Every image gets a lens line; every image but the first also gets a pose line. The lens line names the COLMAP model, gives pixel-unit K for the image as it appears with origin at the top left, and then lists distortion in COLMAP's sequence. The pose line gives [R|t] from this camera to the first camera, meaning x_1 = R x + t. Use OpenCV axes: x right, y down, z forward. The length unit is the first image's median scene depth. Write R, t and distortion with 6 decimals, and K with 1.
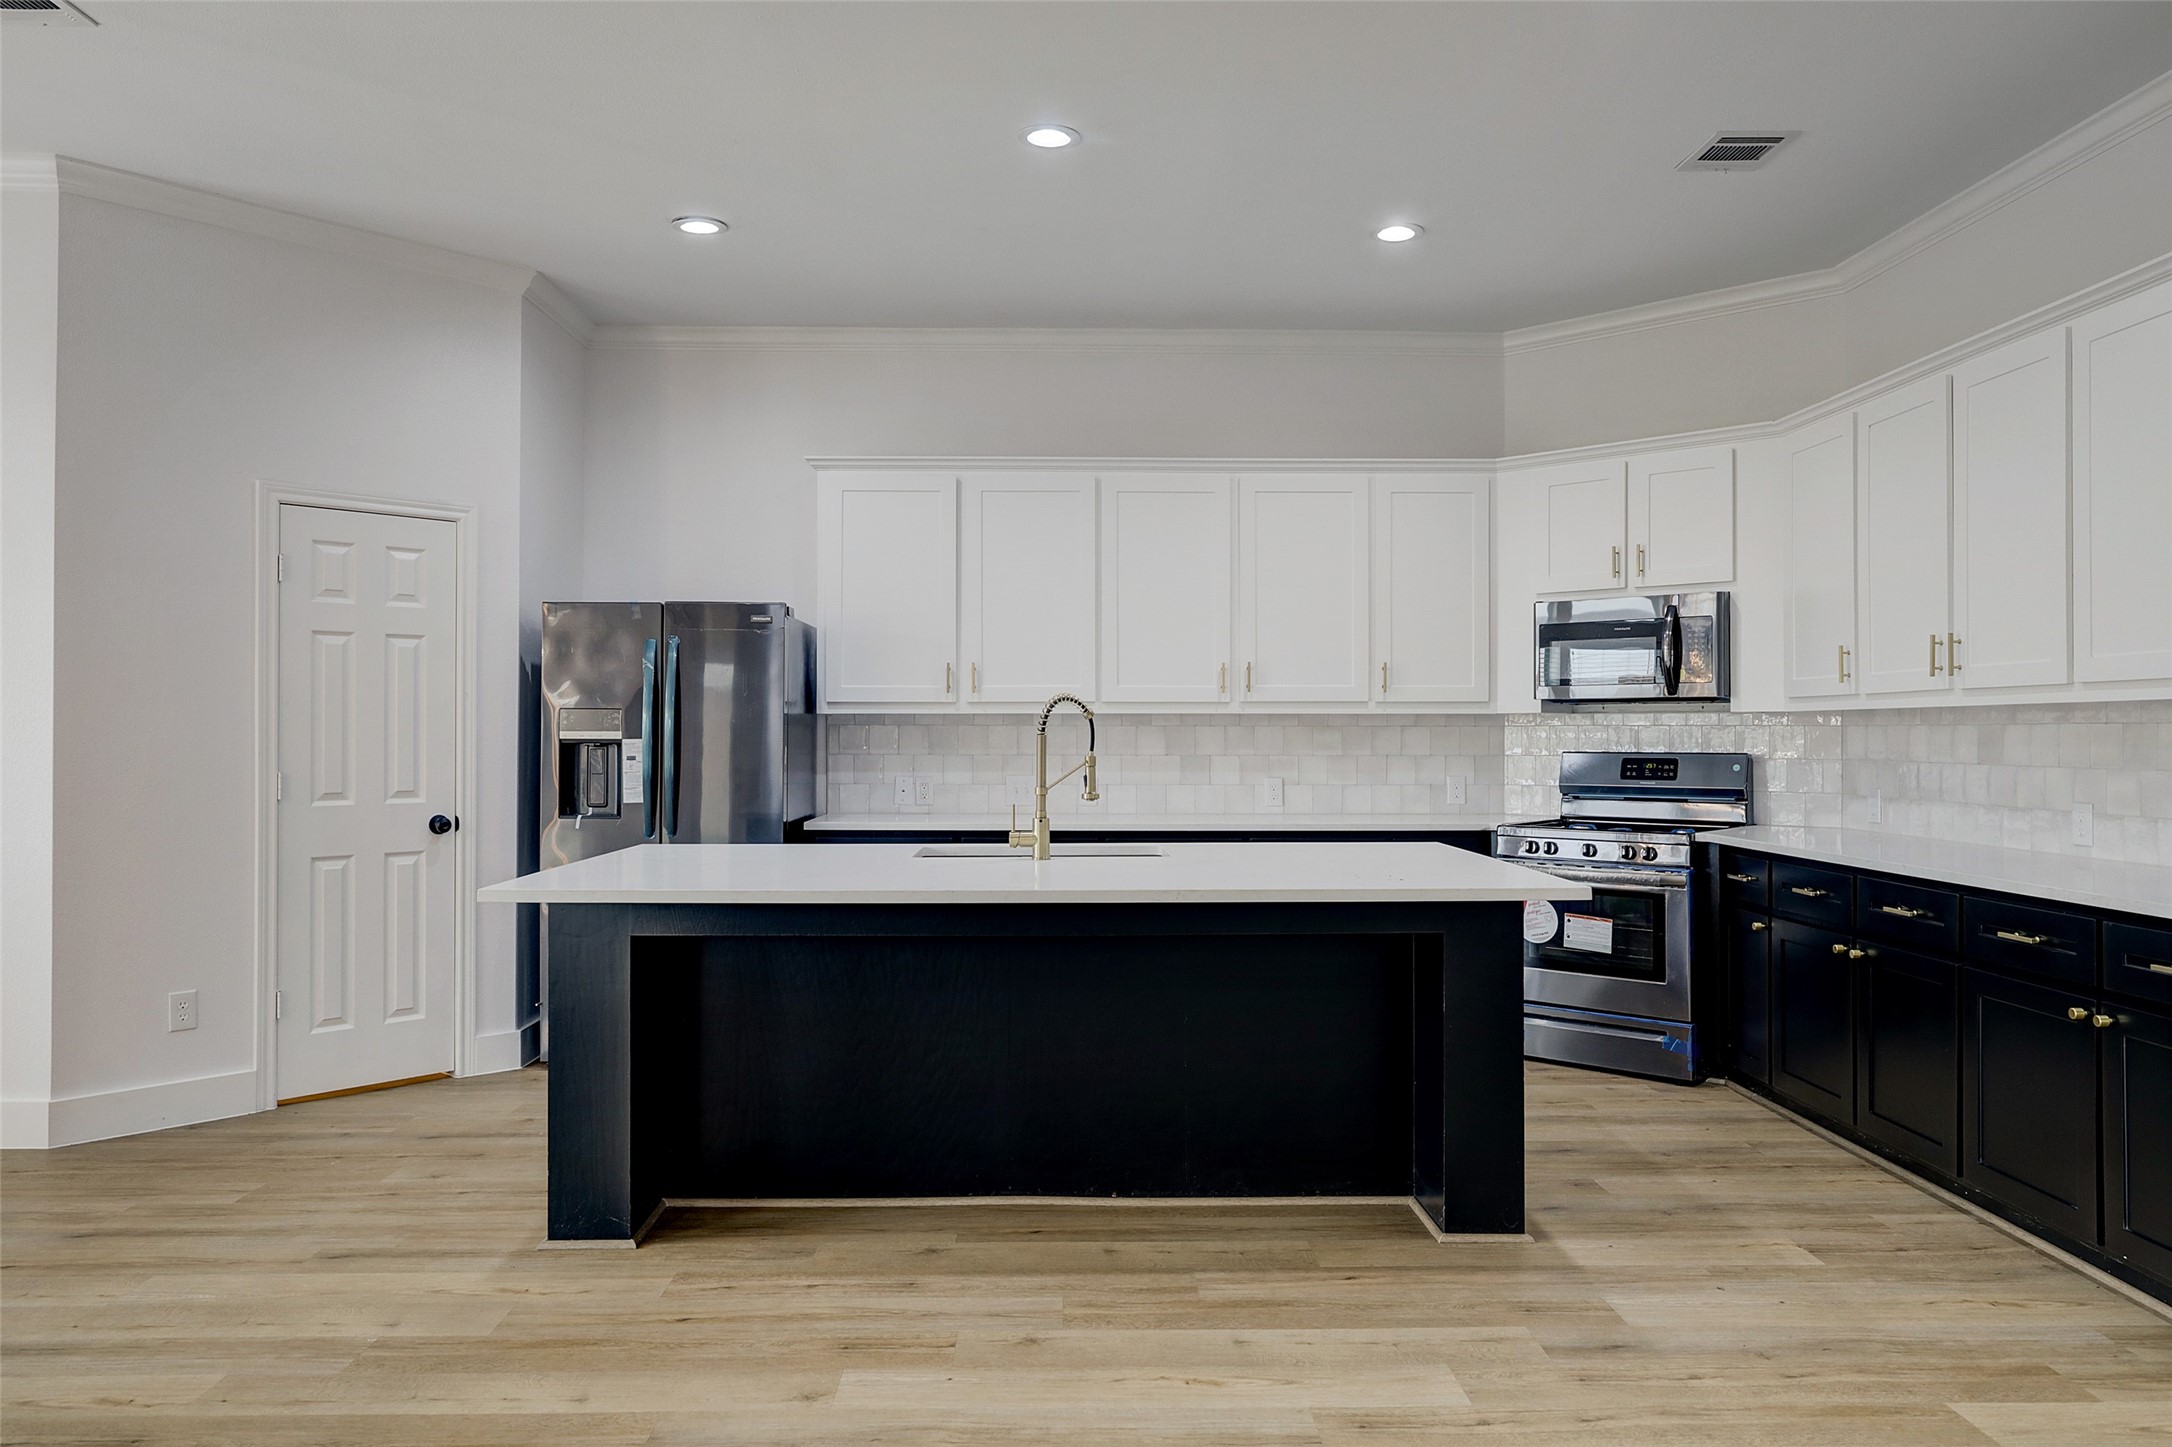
lens RADIAL K [[1474.1, 0, 1081.9], [0, 1474.1, 707.7], [0, 0, 1]] dist [-0.000666, 0.002766]
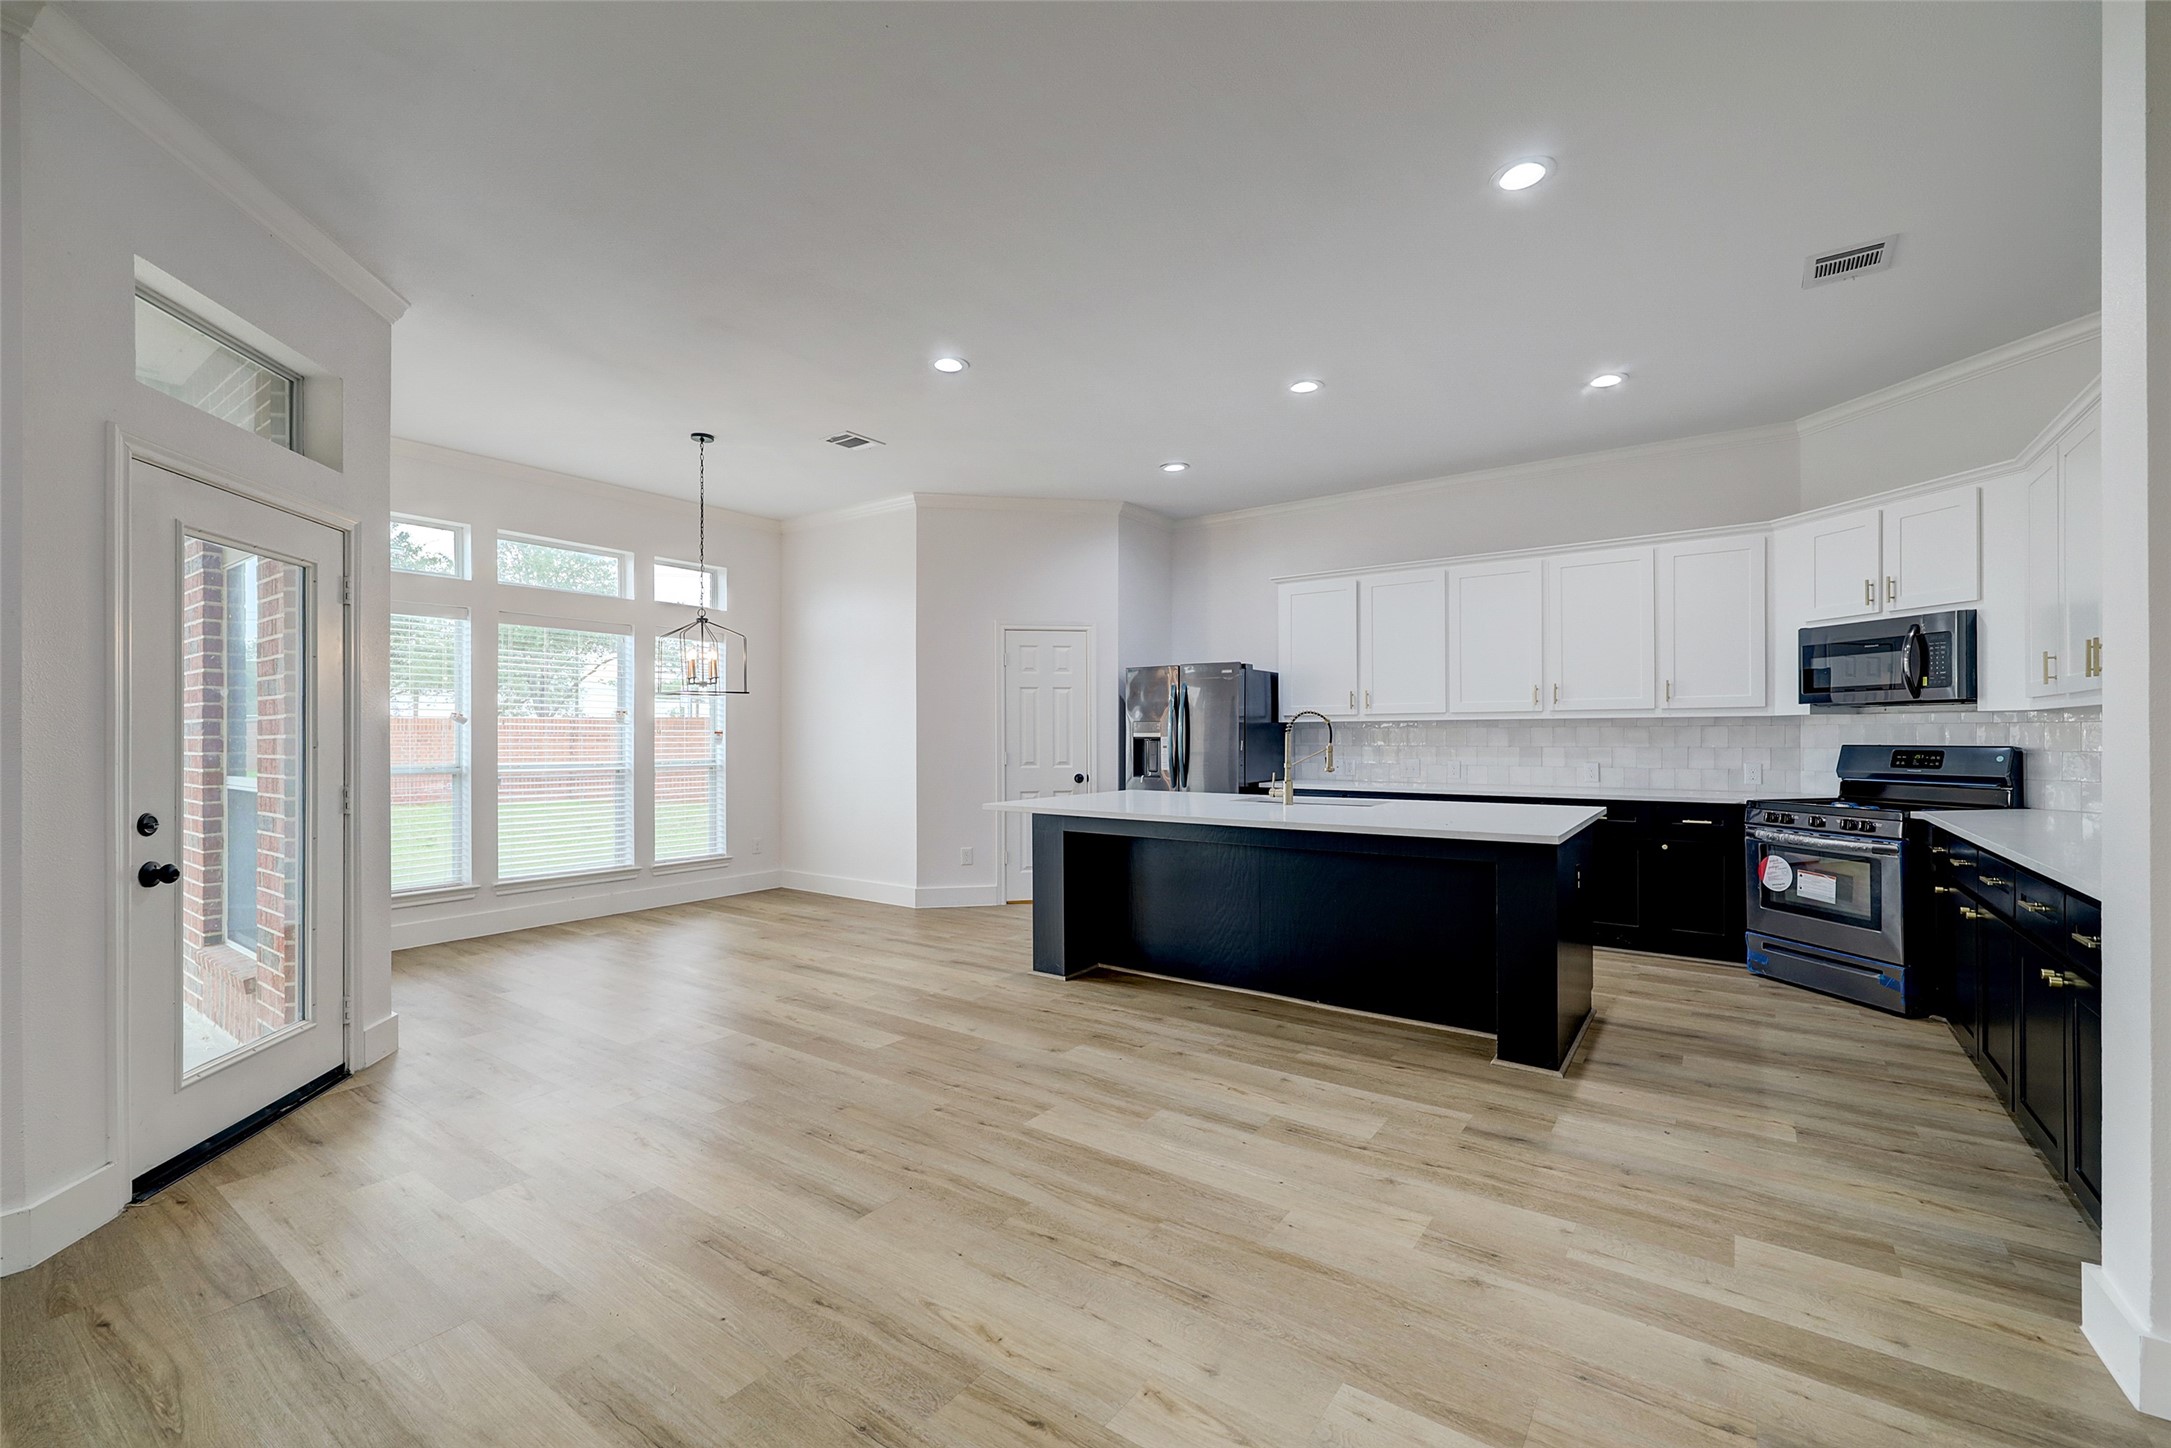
lens RADIAL K [[884.3, 0, 1093.4], [0, 884.3, 726.9], [0, 0, 1]] dist [-0.000189, -0.000020]
pose [[0.806308, -0.009665, -0.591417, 0.313468], [0.015349, 0.999872, 0.004586, 0.001370], [0.591297, -0.012776, 0.806353, 0.012719]]
